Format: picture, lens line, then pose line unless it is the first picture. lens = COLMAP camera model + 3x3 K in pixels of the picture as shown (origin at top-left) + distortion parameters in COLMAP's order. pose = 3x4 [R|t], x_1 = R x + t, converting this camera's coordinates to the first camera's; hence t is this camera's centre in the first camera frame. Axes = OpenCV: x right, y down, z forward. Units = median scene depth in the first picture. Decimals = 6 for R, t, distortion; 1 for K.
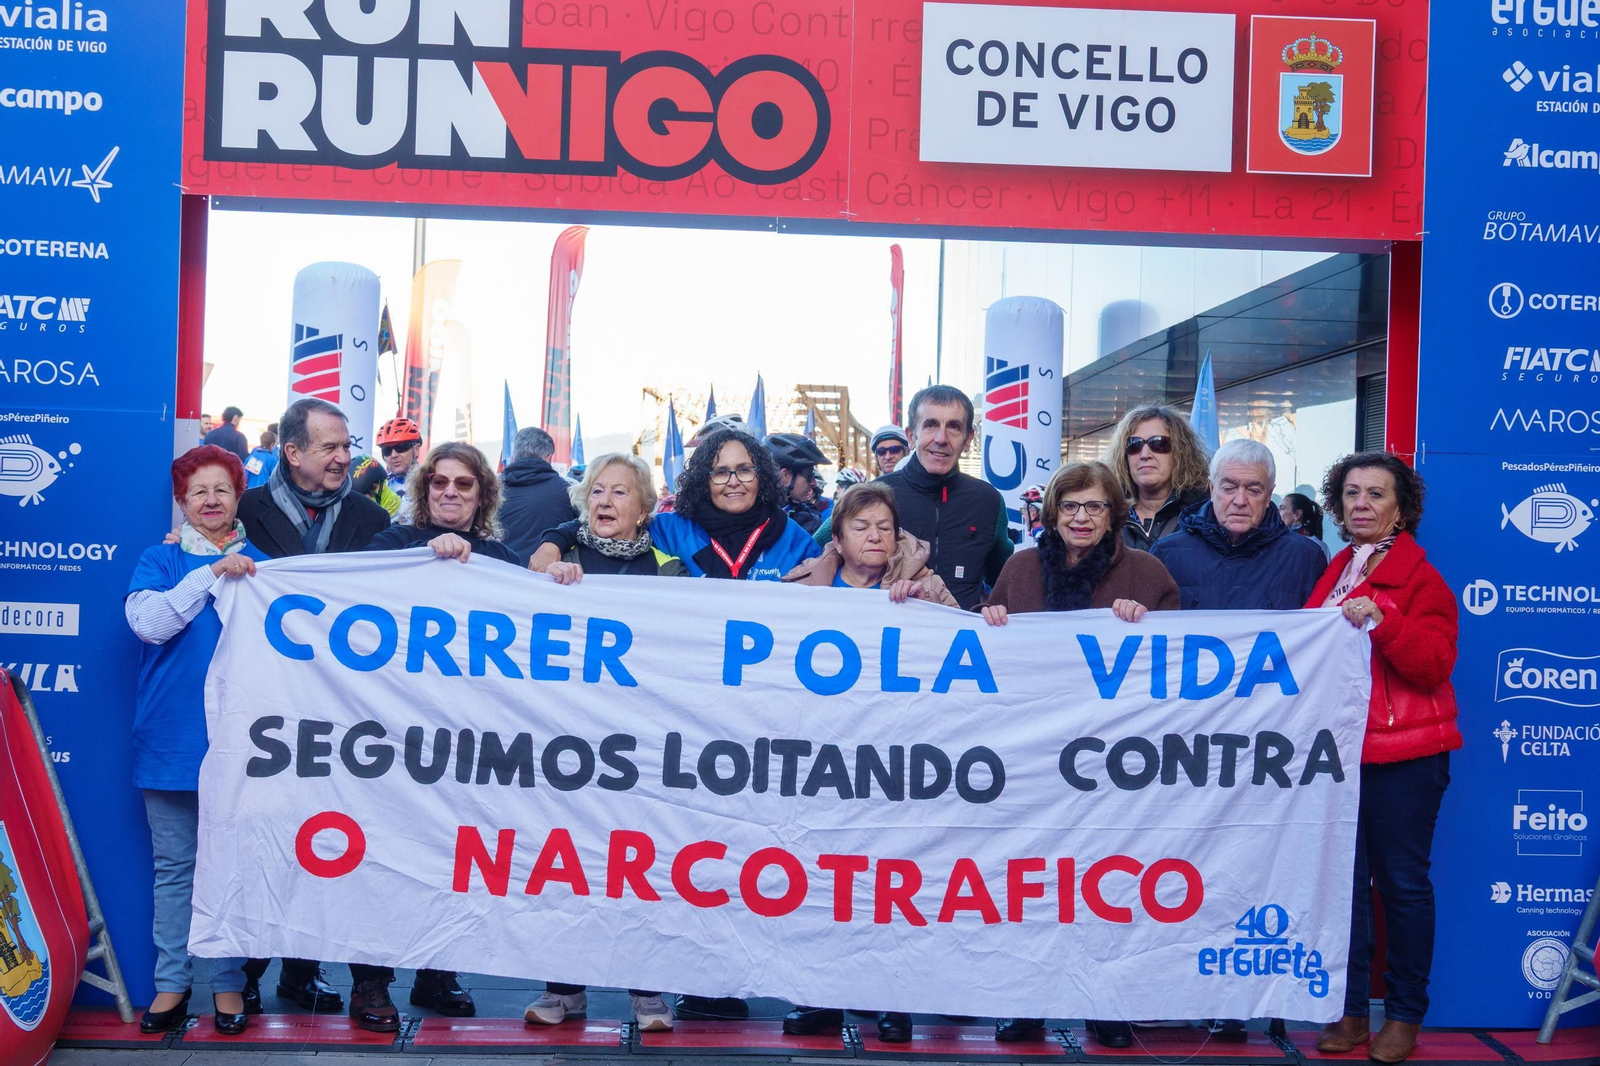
lens RADIAL K [[2332.3, 0, 827.4], [0, 2332.3, 530.8], [0, 0, 1]] dist [0.018602, 0.000000]
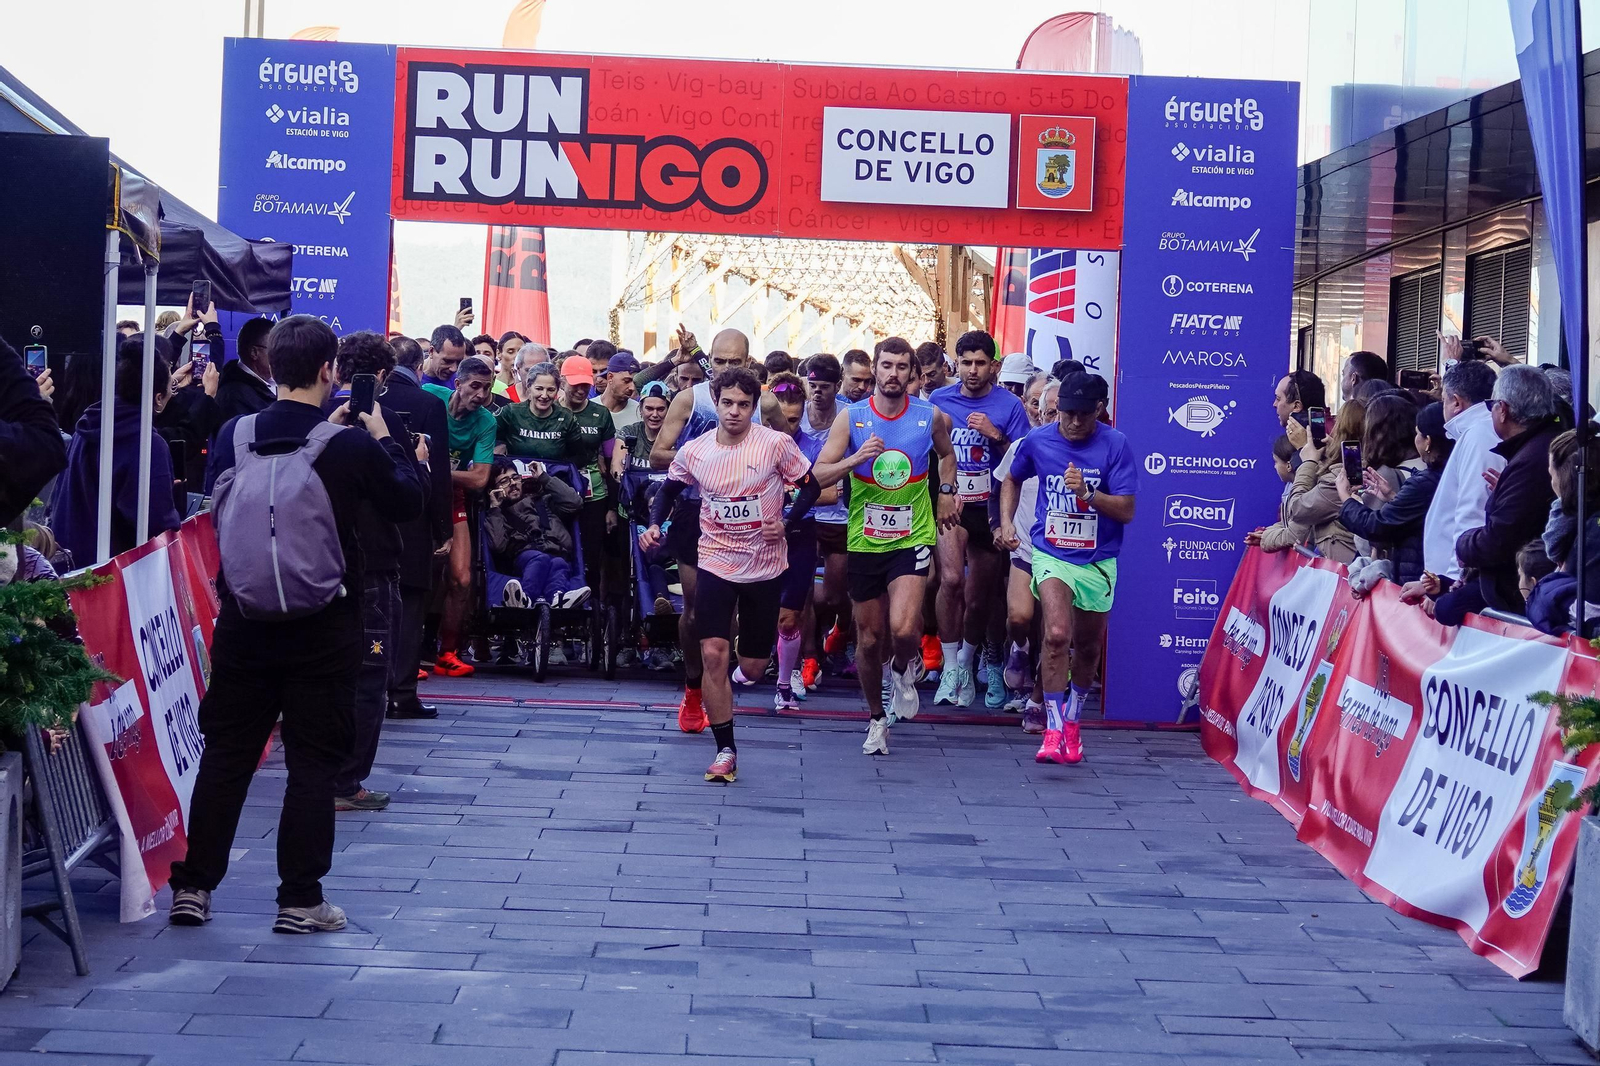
lens RADIAL K [[5488.2, 0, 779.7], [0, 5488.2, 551.2], [0, 0, 1]] dist [-0.014599, 0.000000]
pose [[0.998846, 0.012226, -0.046436, 0.196853], [-0.011538, 0.999820, 0.015068, 0.035559], [0.046612, -0.014515, 0.998808, -2.964151]]
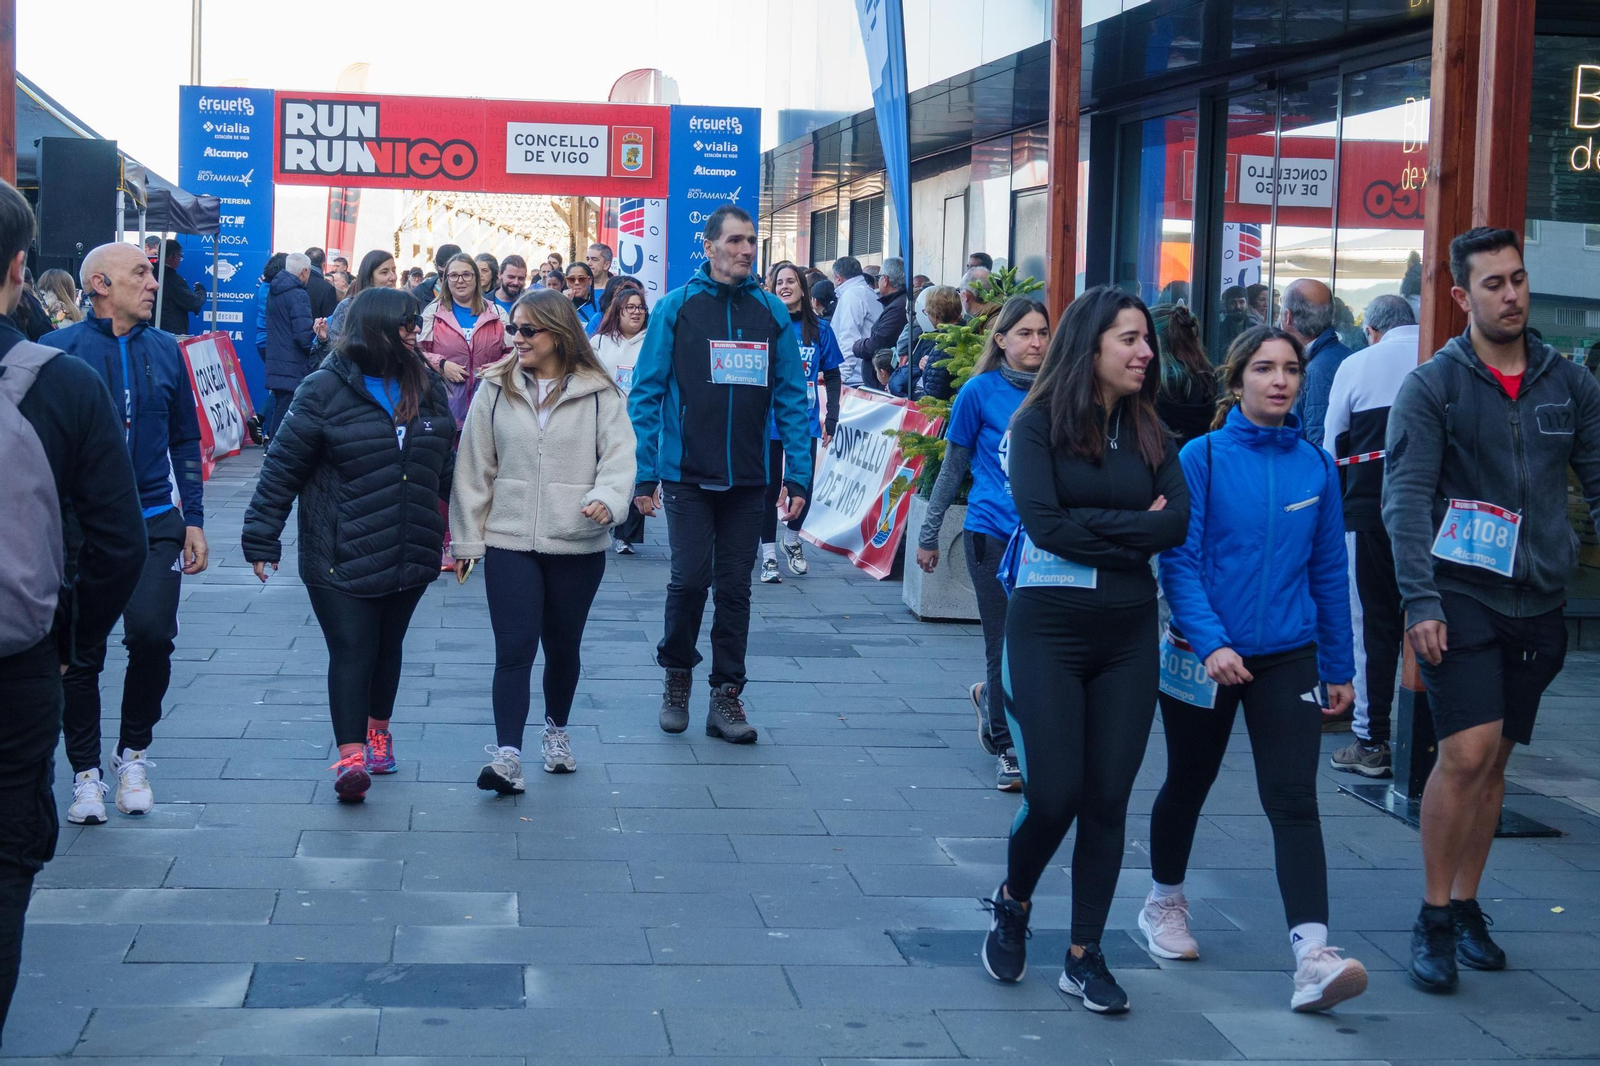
lens RADIAL K [[2916.4, 0, 799.0], [0, 2916.4, 529.5], [0, 0, 1]] dist [0.015940, 0.000000]
pose [[0.998248, -0.003489, 0.059059, 0.199151], [-0.000804, 0.997368, 0.072508, 0.036059], [-0.059156, -0.072428, 0.995618, -2.977830]]
